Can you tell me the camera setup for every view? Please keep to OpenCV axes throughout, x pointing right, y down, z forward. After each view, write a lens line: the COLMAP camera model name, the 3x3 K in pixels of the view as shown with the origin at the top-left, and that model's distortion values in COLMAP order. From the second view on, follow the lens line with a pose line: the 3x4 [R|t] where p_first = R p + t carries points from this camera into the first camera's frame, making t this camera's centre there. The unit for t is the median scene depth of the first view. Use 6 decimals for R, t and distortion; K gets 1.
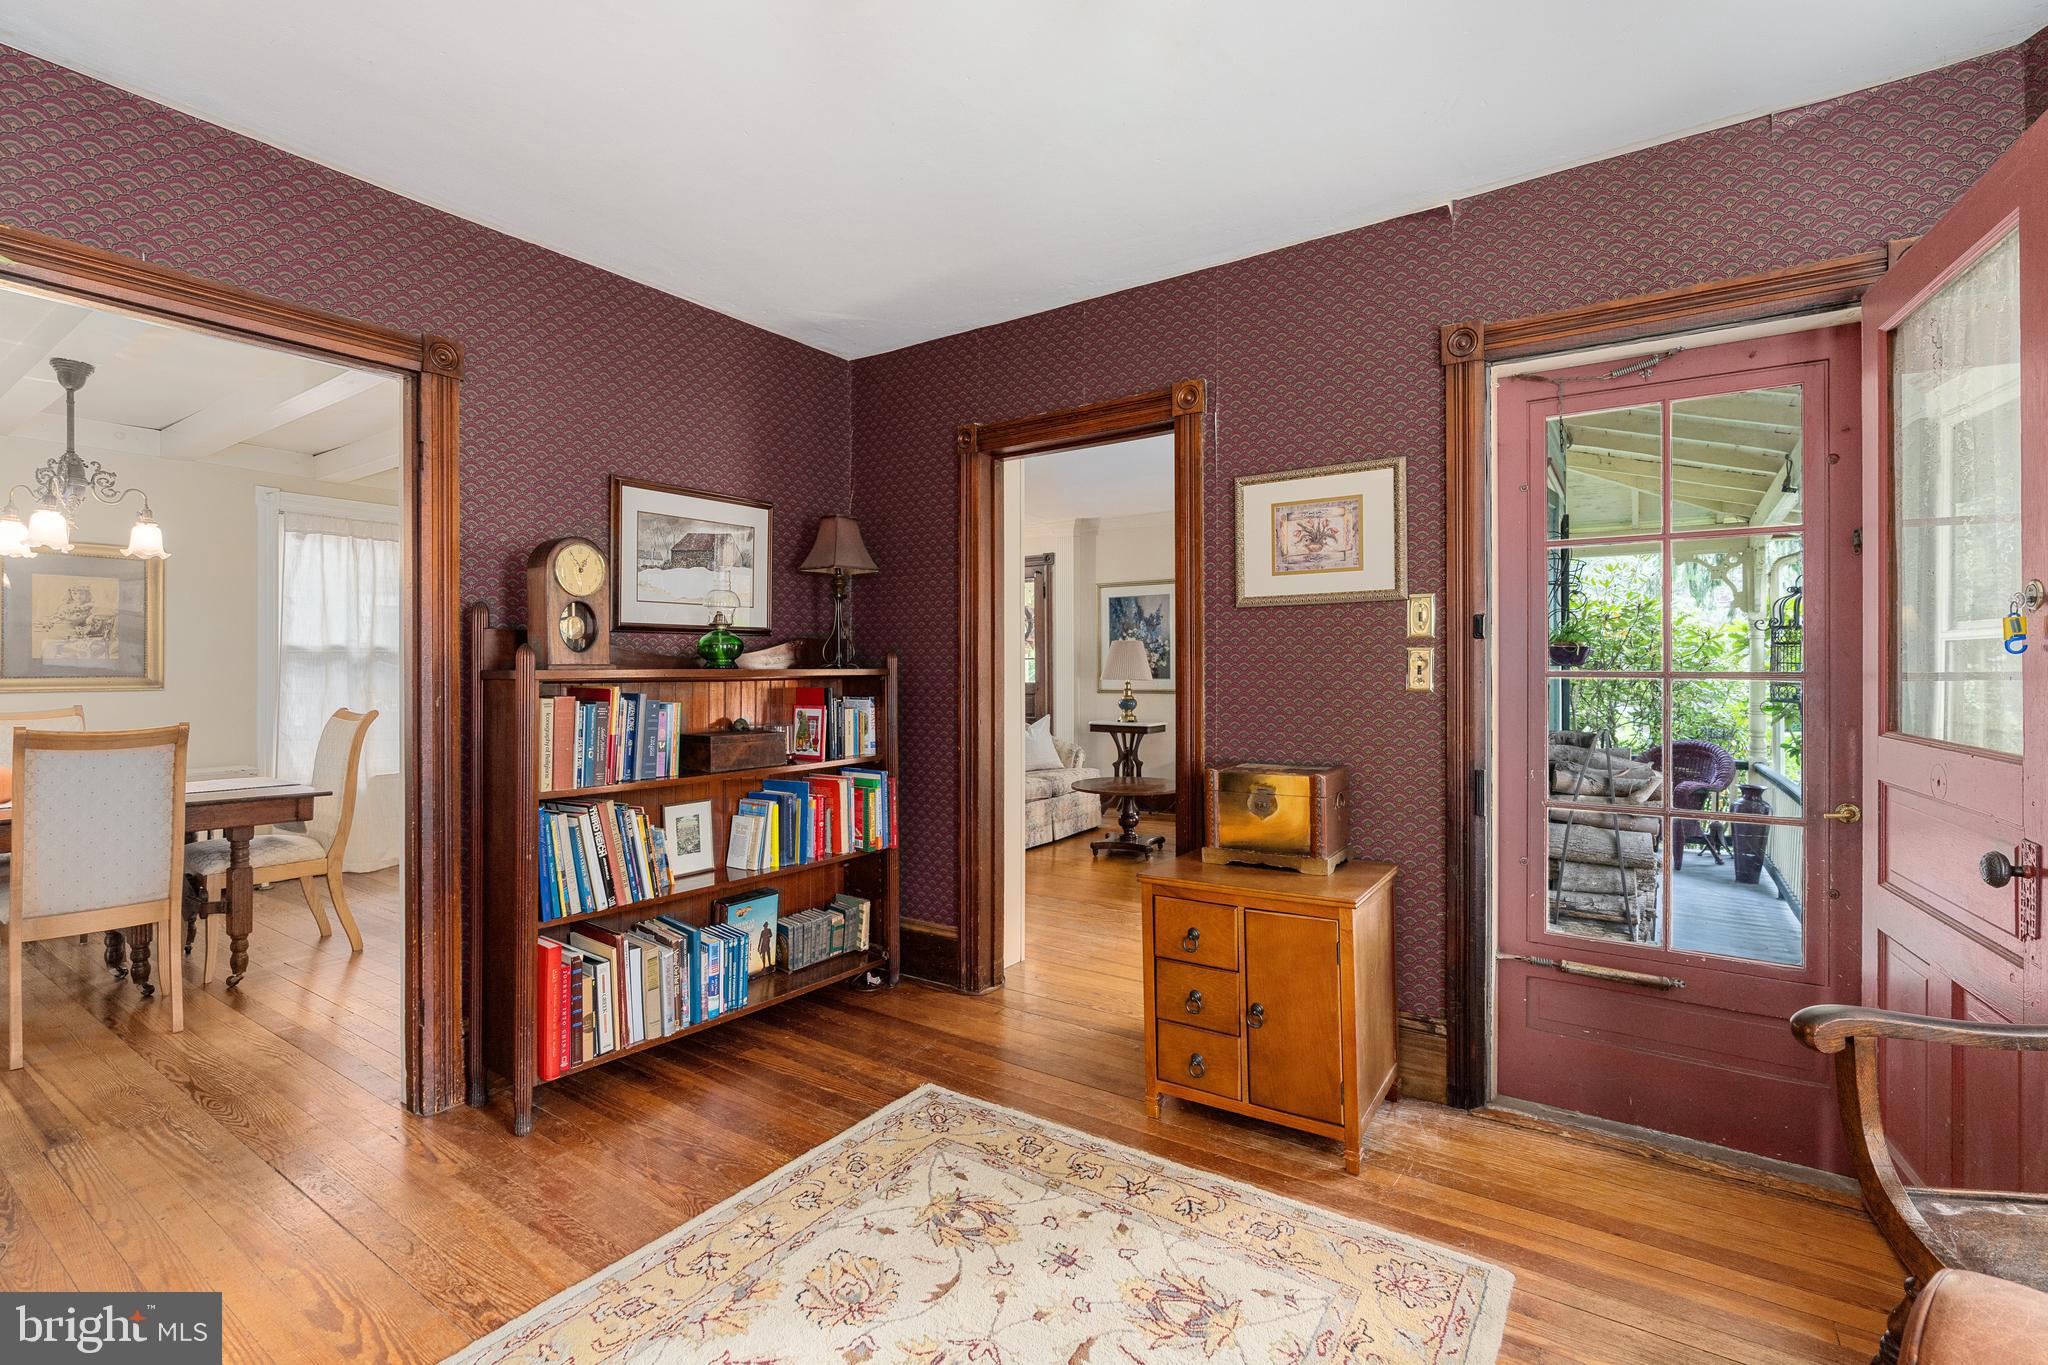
lens RADIAL K [[932.3, 0, 1026.4], [0, 932.3, 663.3], [0, 0, 1]] dist [-0.007984, 0.003599]
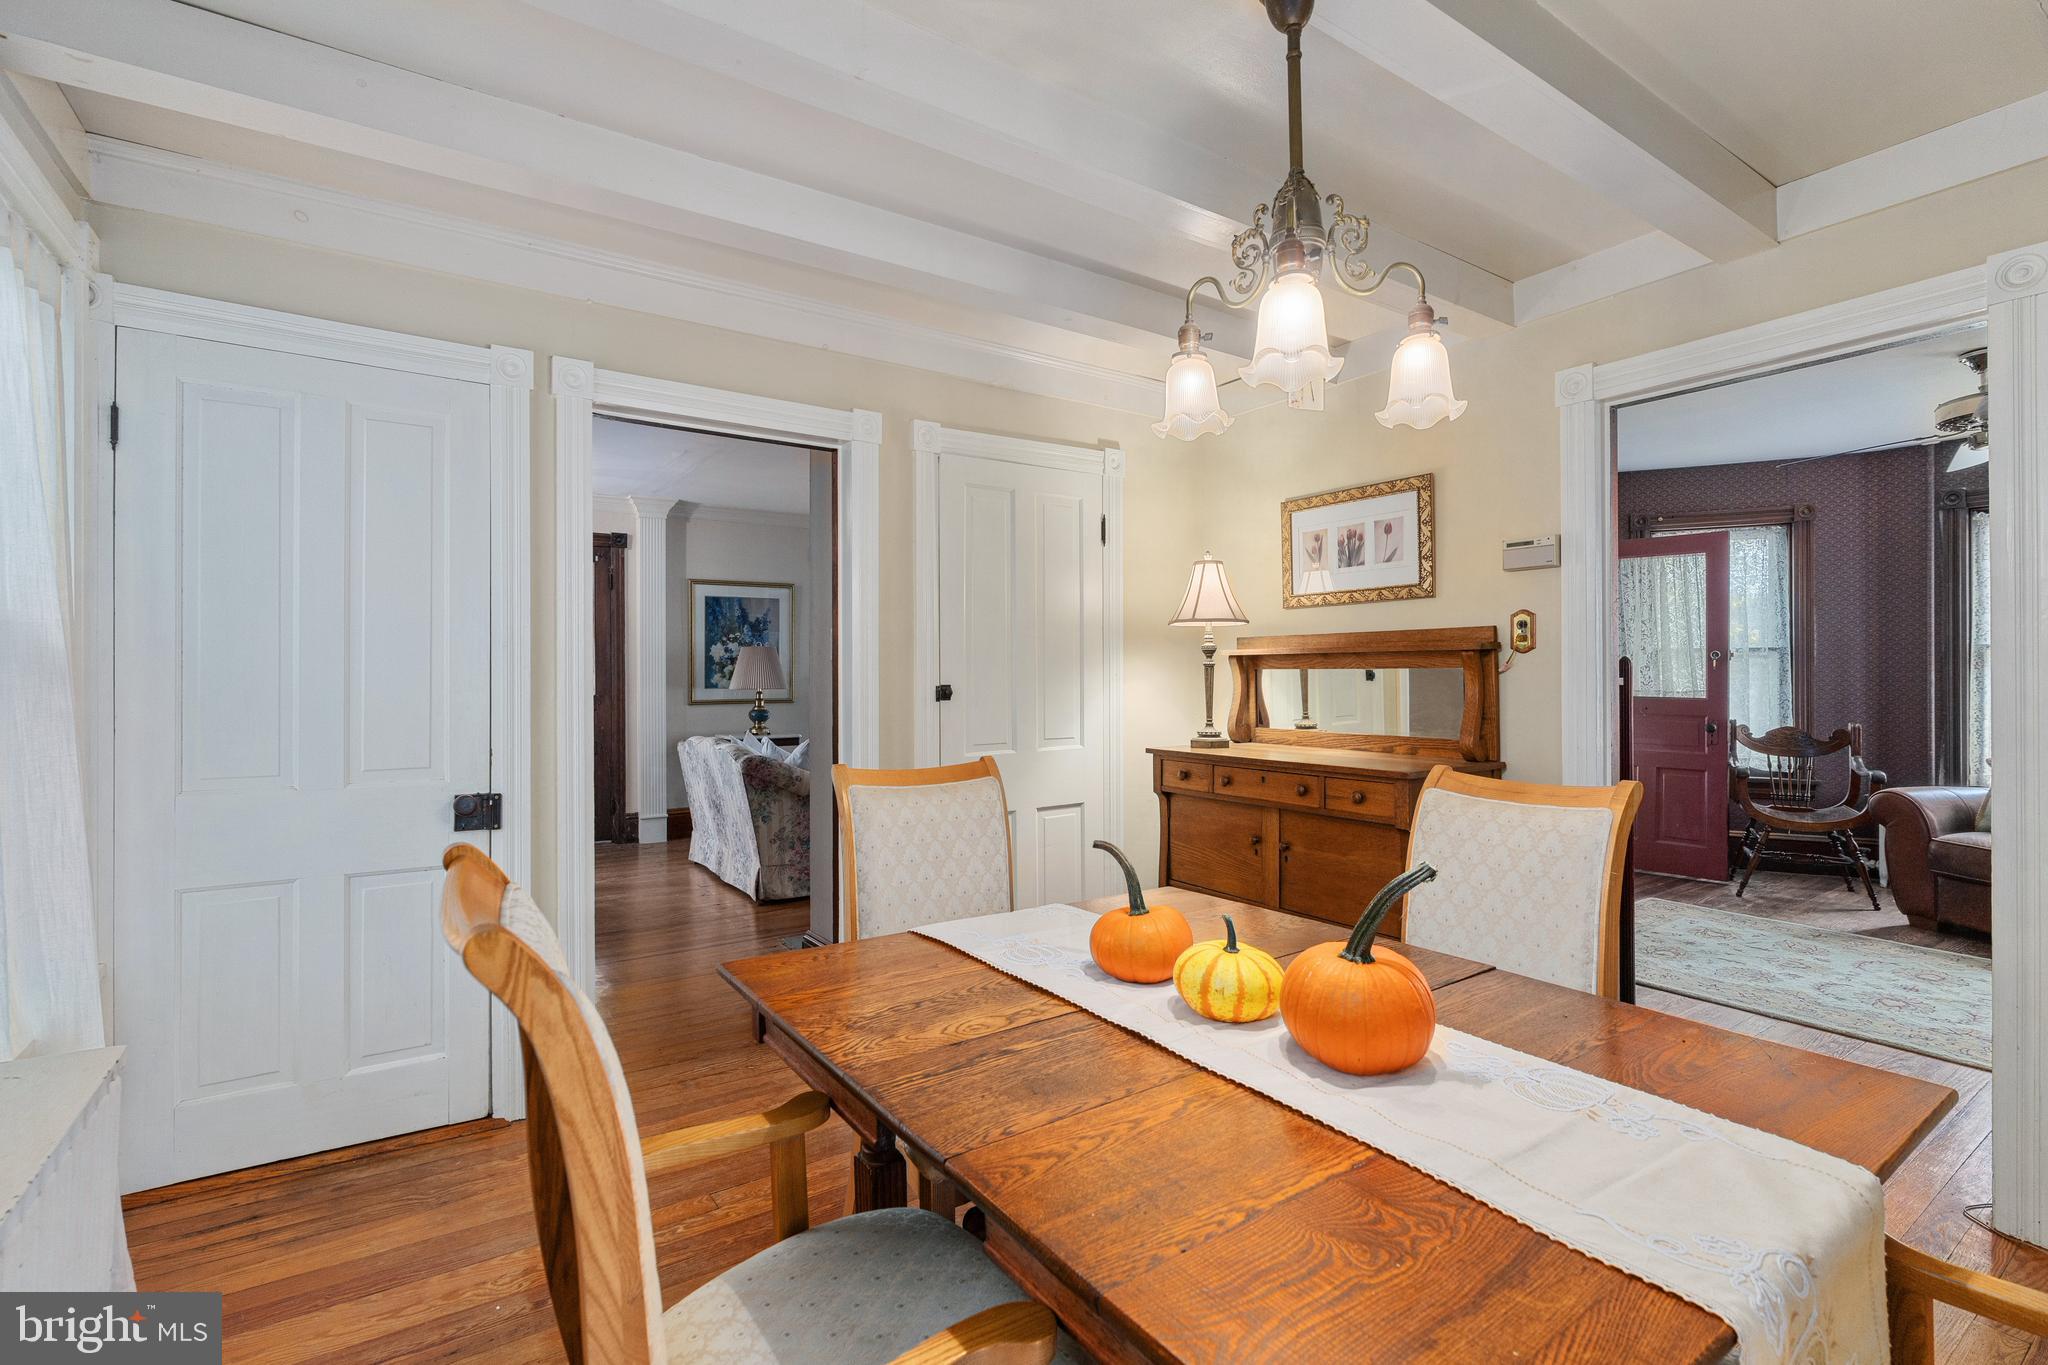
lens RADIAL K [[932.3, 0, 1027.4], [0, 932.3, 672.0], [0, 0, 1]] dist [-0.007984, 0.003599]
pose [[0.360434, 0.001058, 0.932784, -1.528378], [-0.001275, 0.999999, -0.000641, 0.002910], [-0.932784, -0.000958, 0.360434, 0.986694]]
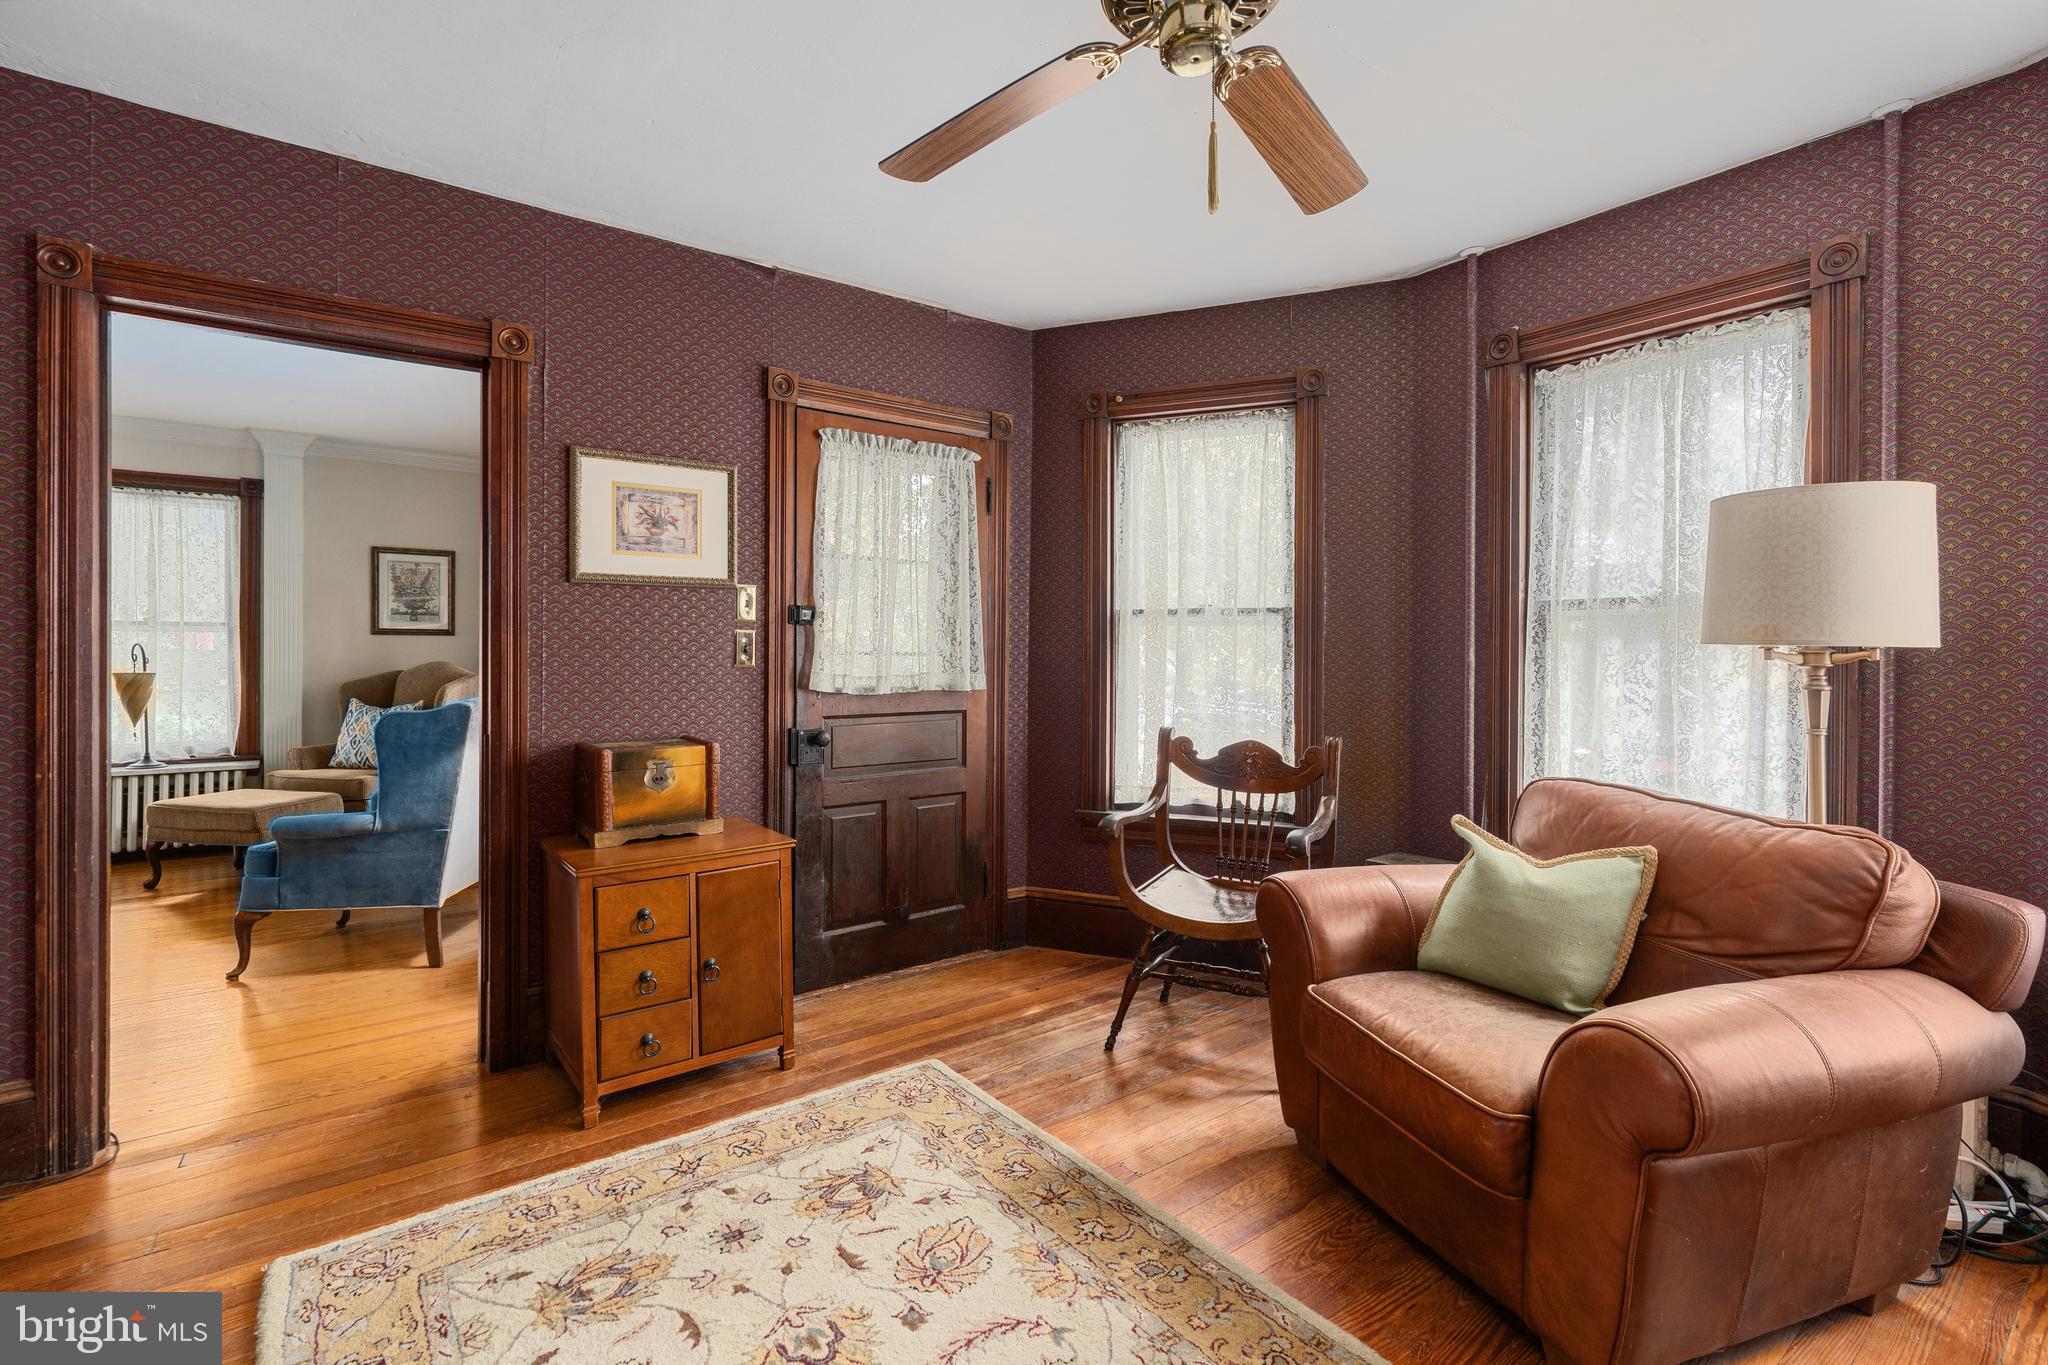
lens RADIAL K [[932.3, 0, 1037.0], [0, 932.3, 652.5], [0, 0, 1]] dist [-0.007984, 0.003599]
pose [[0.311626, 0.001174, 0.950204, -0.489899], [-0.008178, 0.999966, 0.001447, 0.006033], [-0.950170, -0.008221, 0.311625, 0.232597]]
